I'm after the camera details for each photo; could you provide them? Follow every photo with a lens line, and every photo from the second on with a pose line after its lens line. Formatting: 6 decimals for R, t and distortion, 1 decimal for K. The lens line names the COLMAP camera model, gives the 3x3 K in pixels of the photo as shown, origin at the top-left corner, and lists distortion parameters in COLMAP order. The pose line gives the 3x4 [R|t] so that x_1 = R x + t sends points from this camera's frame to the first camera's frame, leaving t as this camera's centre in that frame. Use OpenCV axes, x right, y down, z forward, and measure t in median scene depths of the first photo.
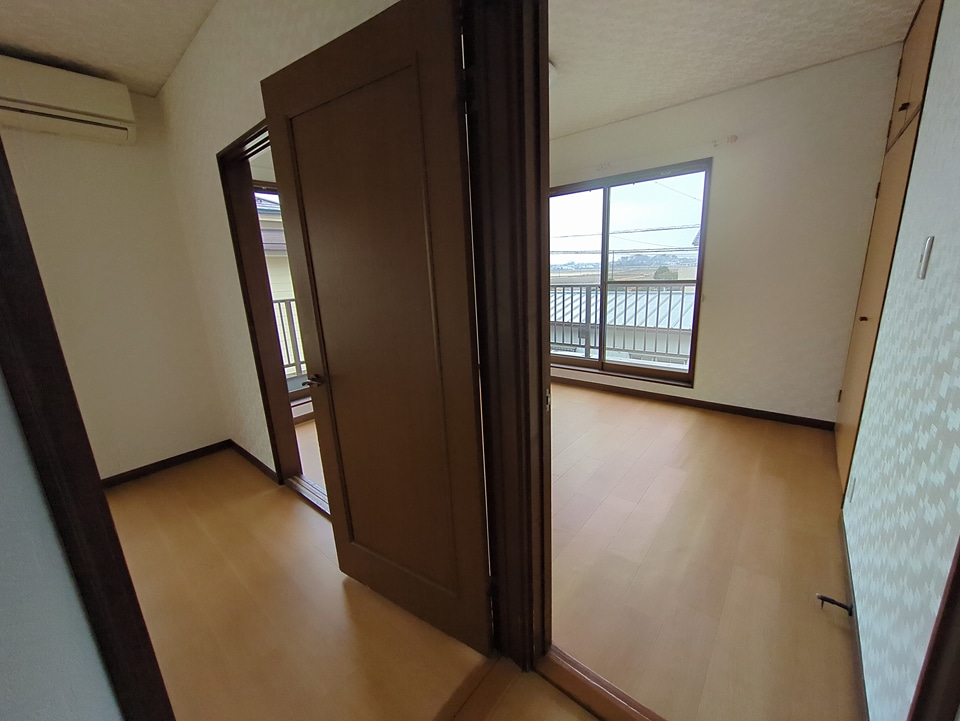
lens RADIAL K [[376.5, 0, 480.0], [0, 376.5, 360.5], [0, 0, 1]] dist [-0.000368, -0.000185]
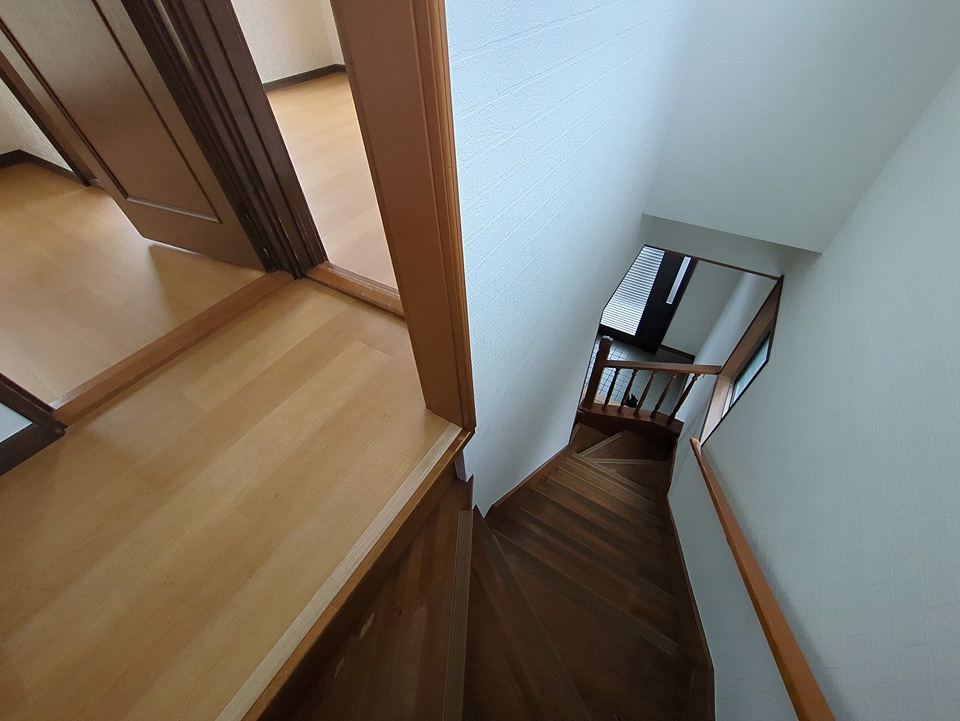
lens RADIAL K [[376.5, 0, 480.0], [0, 376.5, 360.5], [0, 0, 1]] dist [-0.000368, -0.000185]
pose [[0.990905, -0.089578, 0.100413, 0.492890], [0.019762, 0.835006, 0.549886, 0.356930], [-0.133103, -0.542901, 0.829182, -0.183683]]
